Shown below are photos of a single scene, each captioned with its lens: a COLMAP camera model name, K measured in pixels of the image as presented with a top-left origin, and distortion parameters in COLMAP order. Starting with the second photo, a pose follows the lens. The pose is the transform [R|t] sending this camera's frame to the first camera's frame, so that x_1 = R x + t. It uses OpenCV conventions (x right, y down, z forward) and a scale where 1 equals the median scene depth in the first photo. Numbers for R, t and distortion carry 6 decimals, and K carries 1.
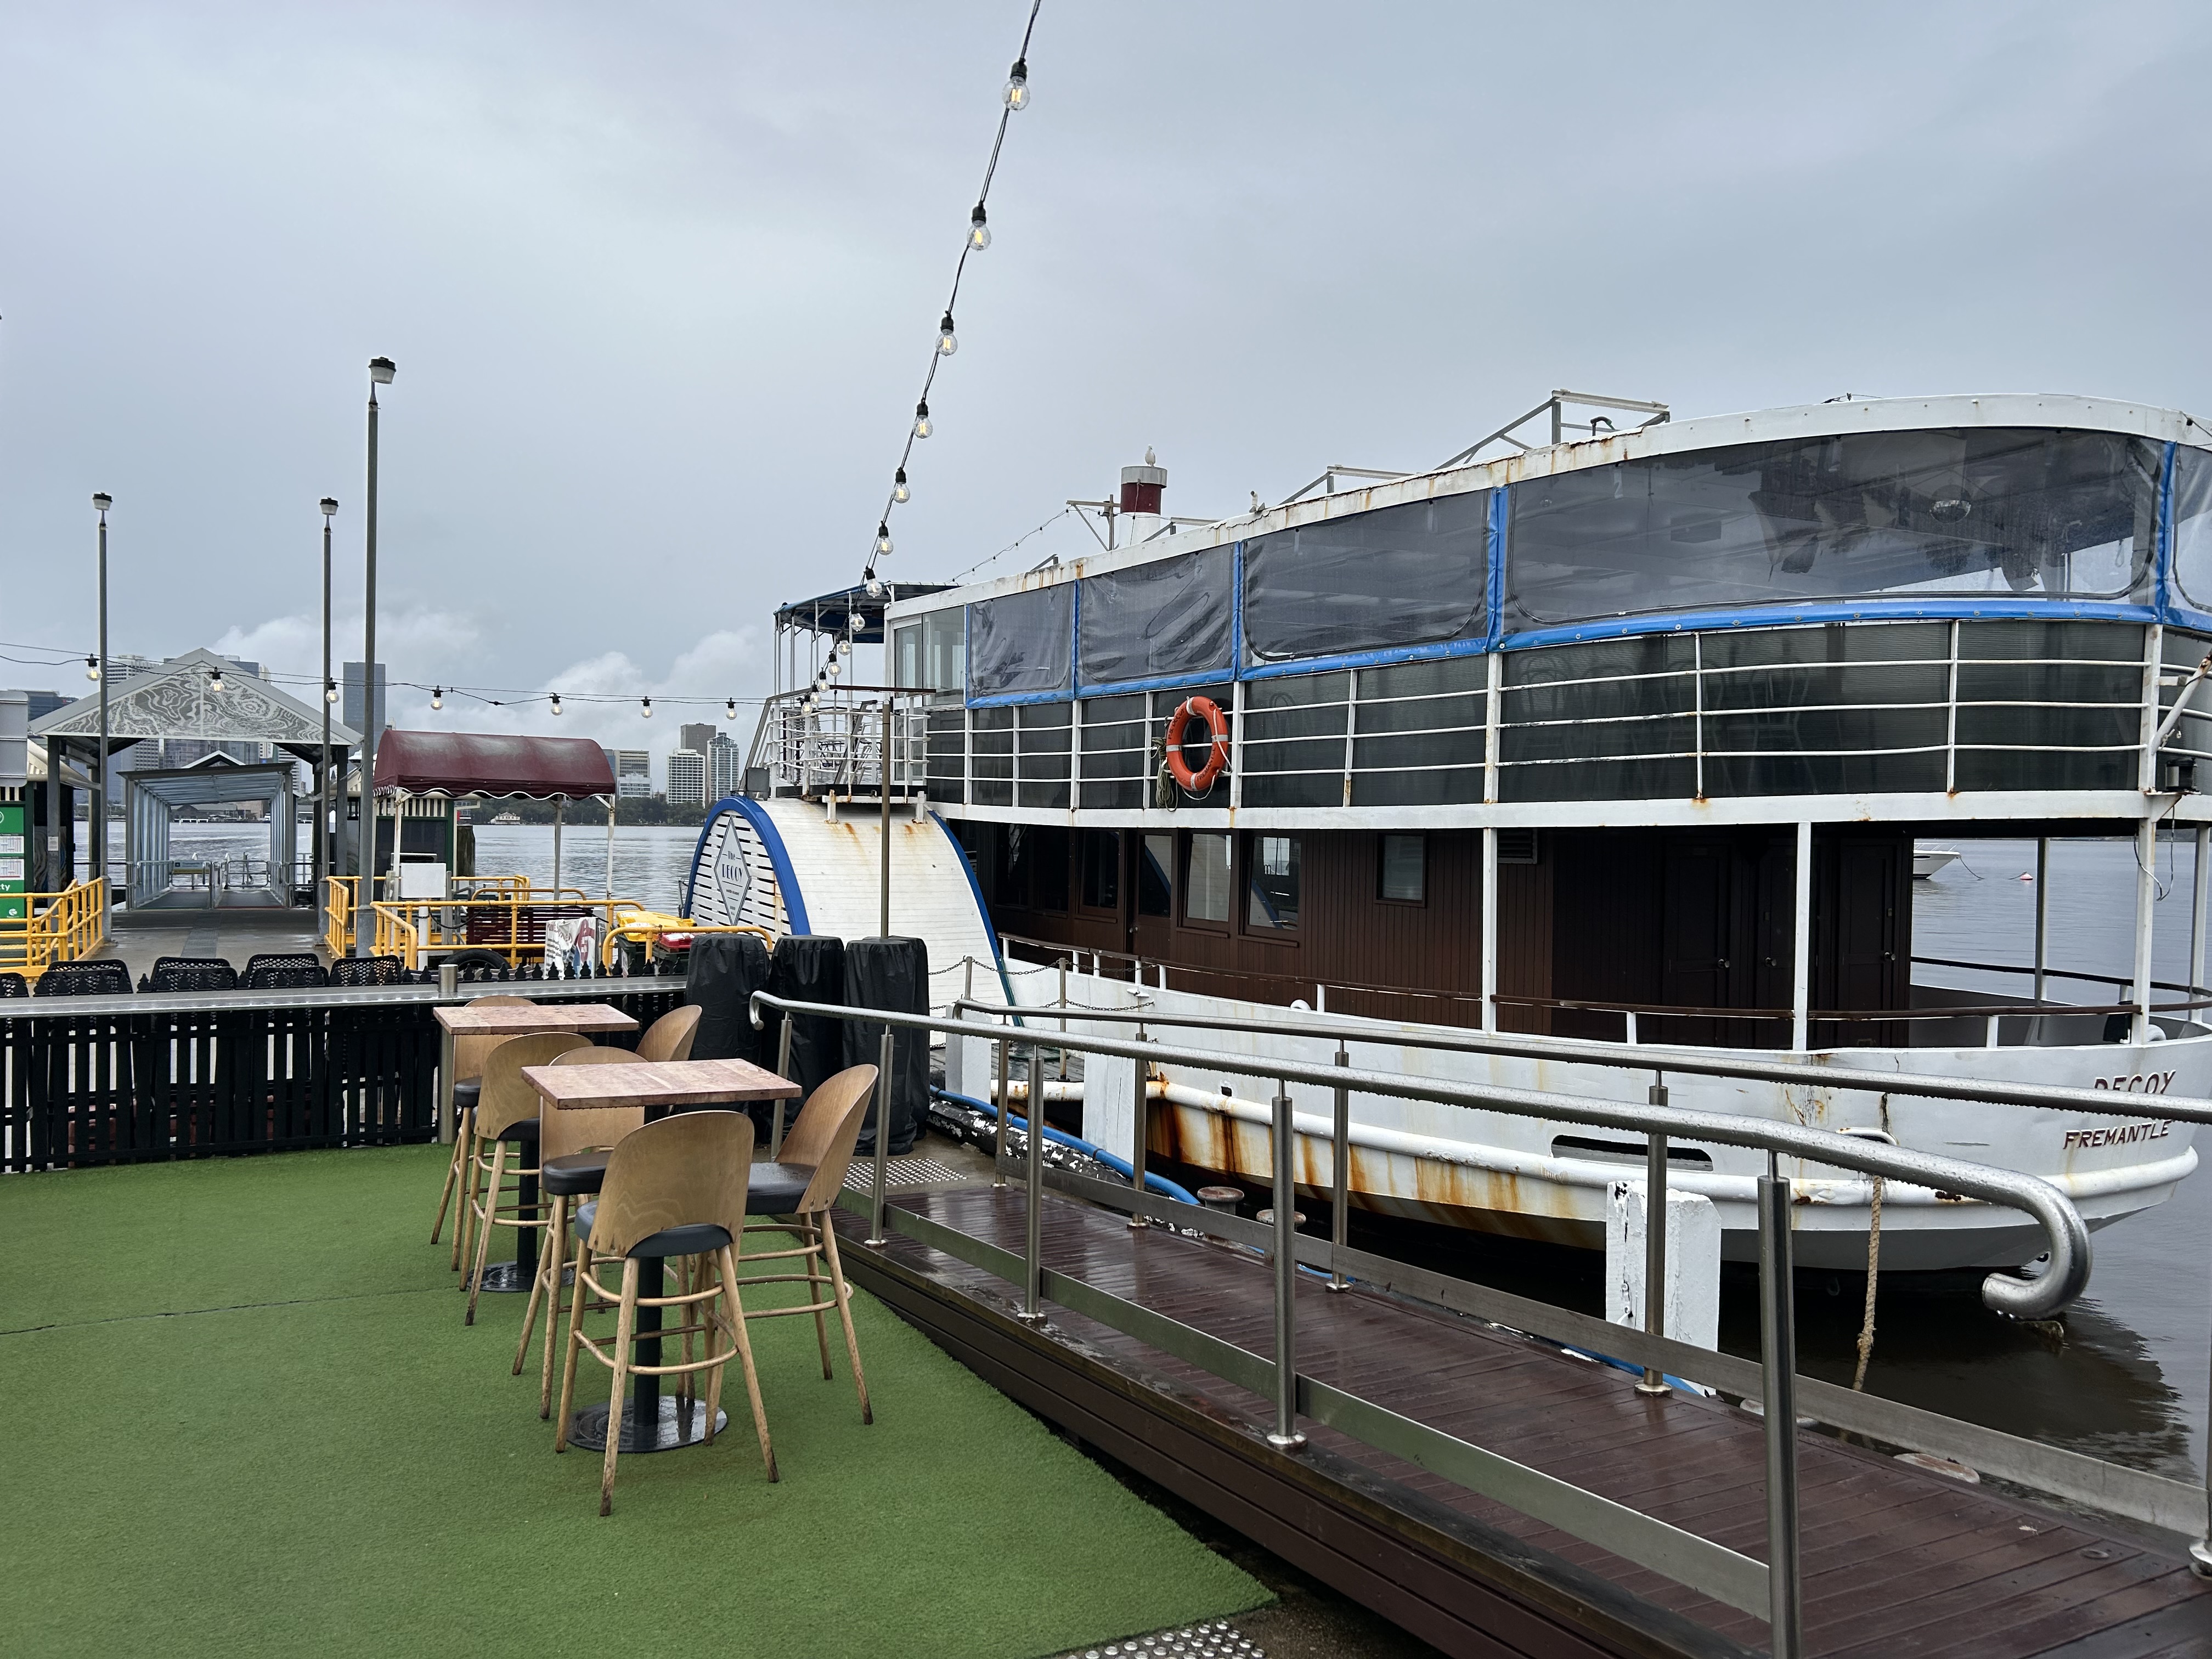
lens RADIAL K [[1703.3, 0, 1106.0], [0, 1703.3, 829.5], [0, 0, 1]] dist [-0.004691, -0.000062]
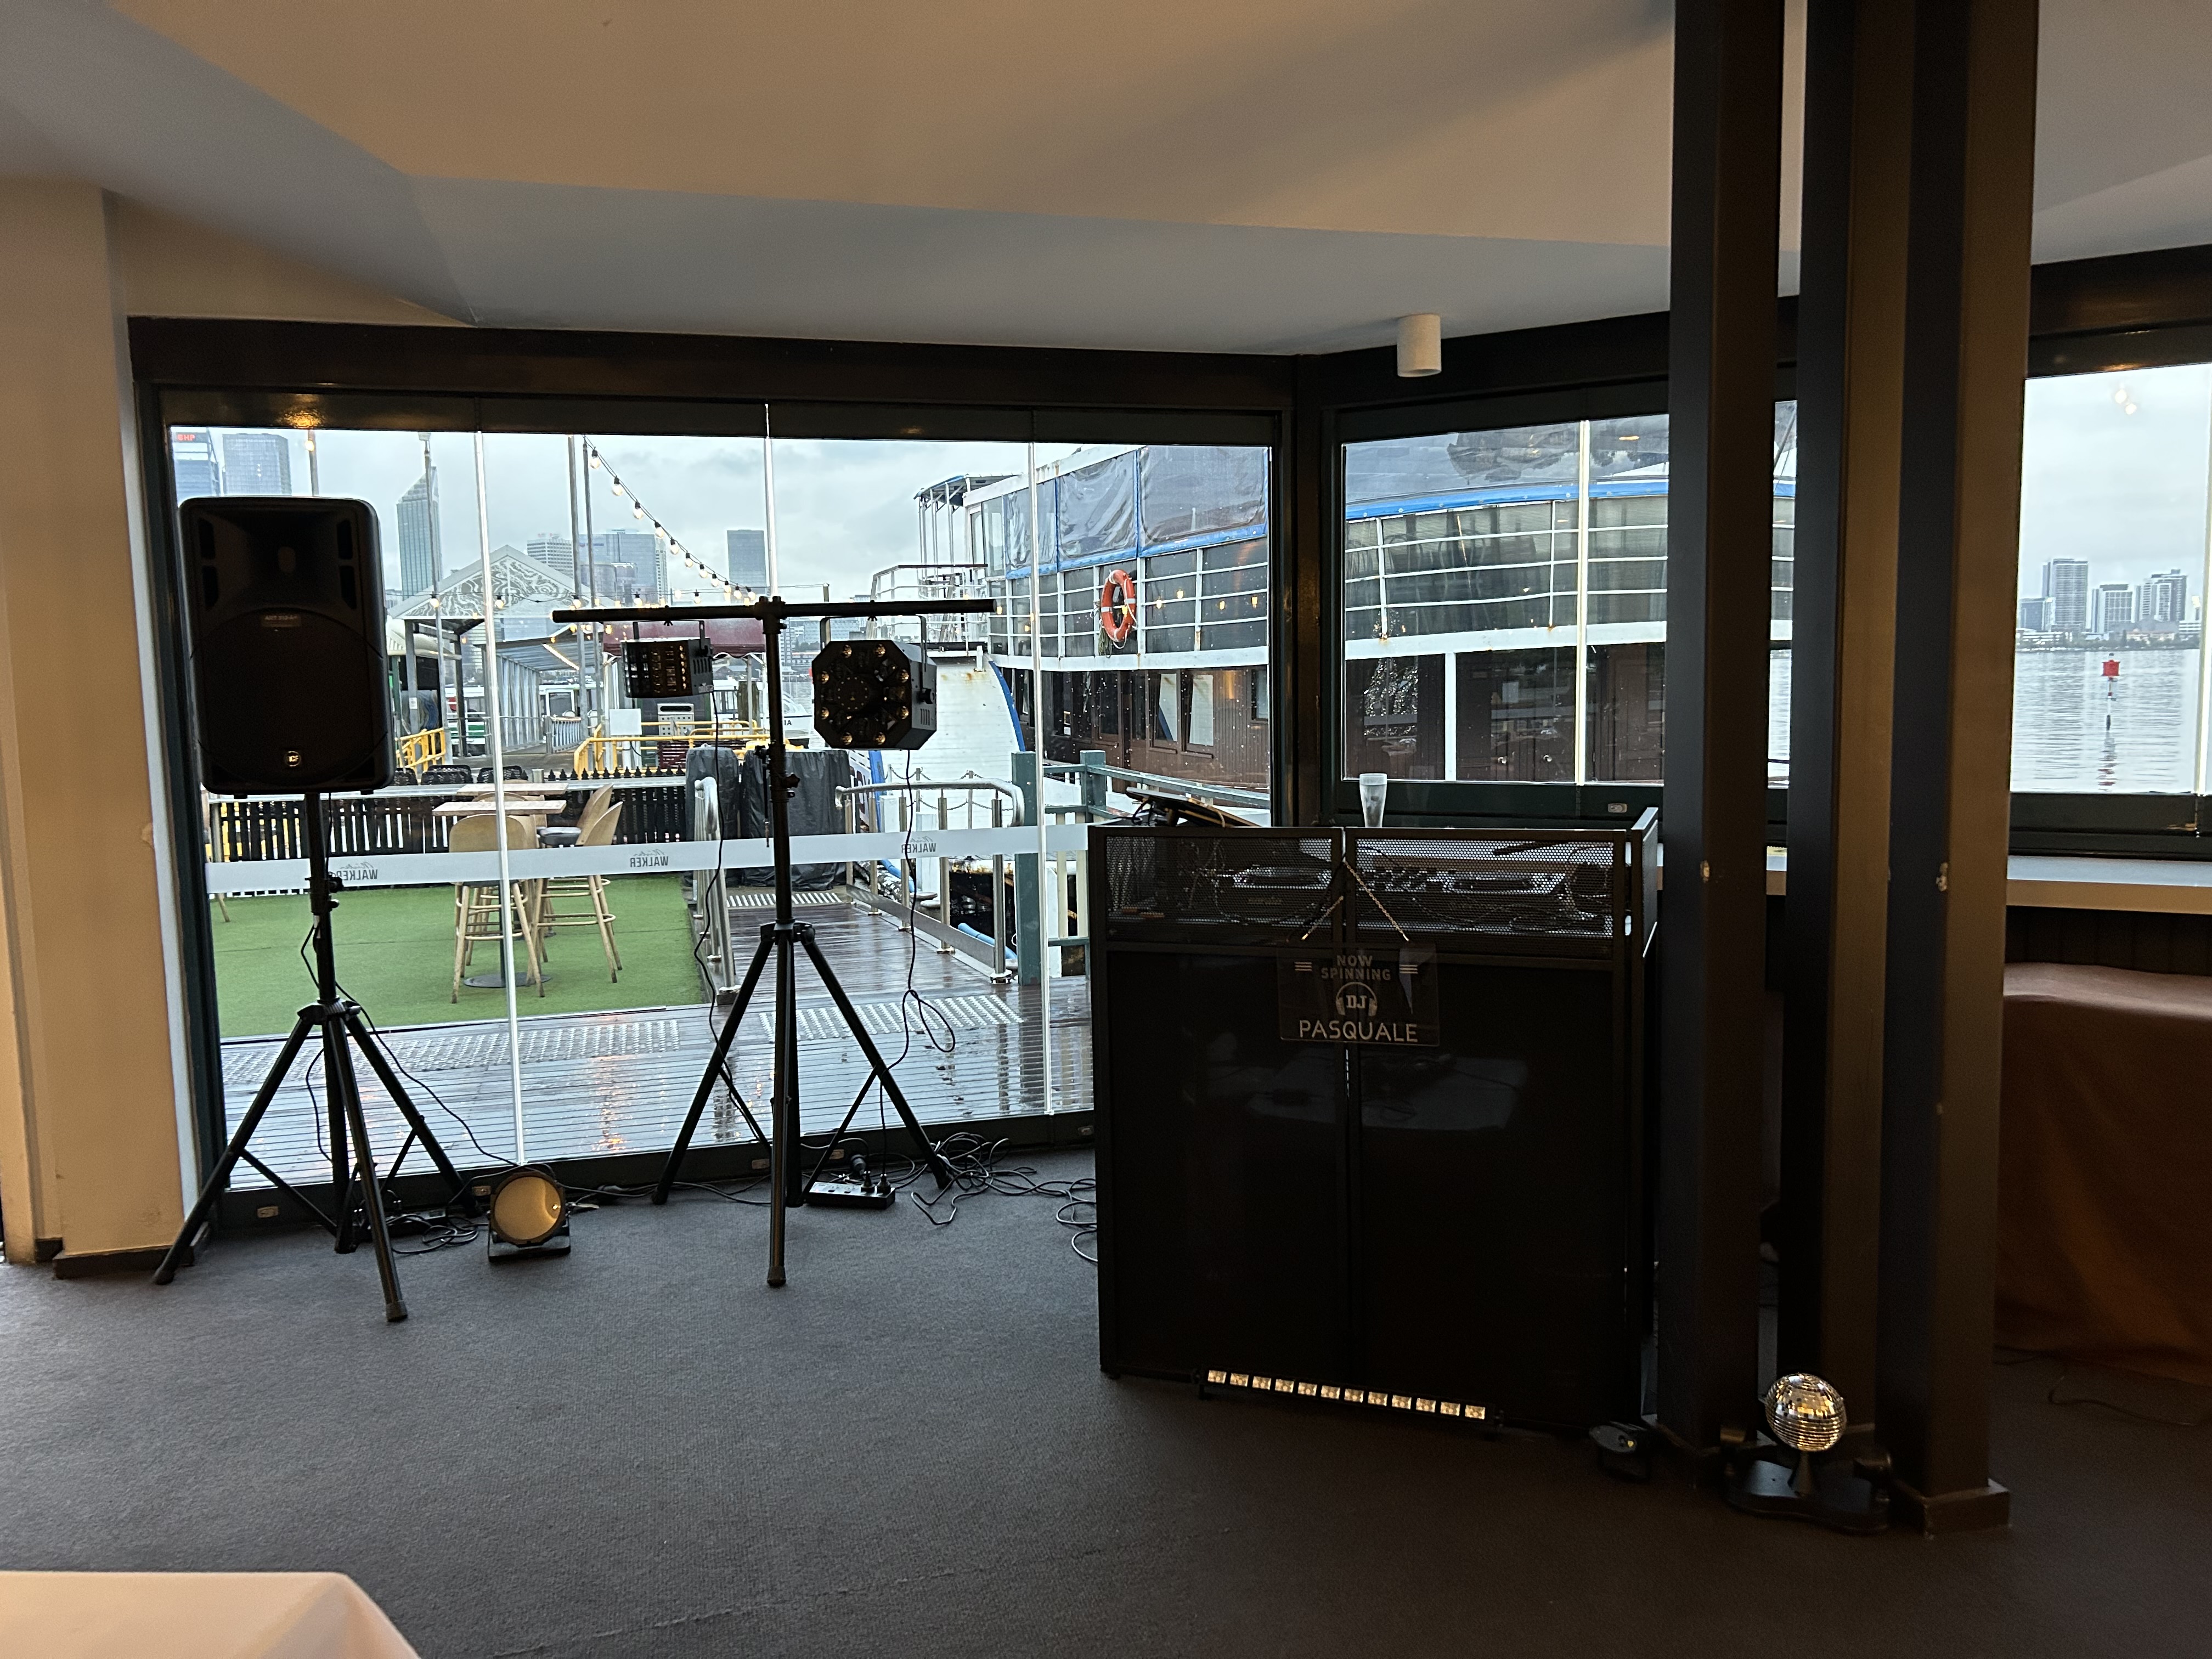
lens RADIAL K [[1703.3, 0, 1106.0], [0, 1703.3, 829.5], [0, 0, 1]] dist [-0.004691, -0.000062]
pose [[0.981906, -0.026092, -0.187565, 0.290322], [0.044833, 0.994334, 0.096380, -0.005600], [0.183987, -0.103045, 0.977512, -0.318319]]
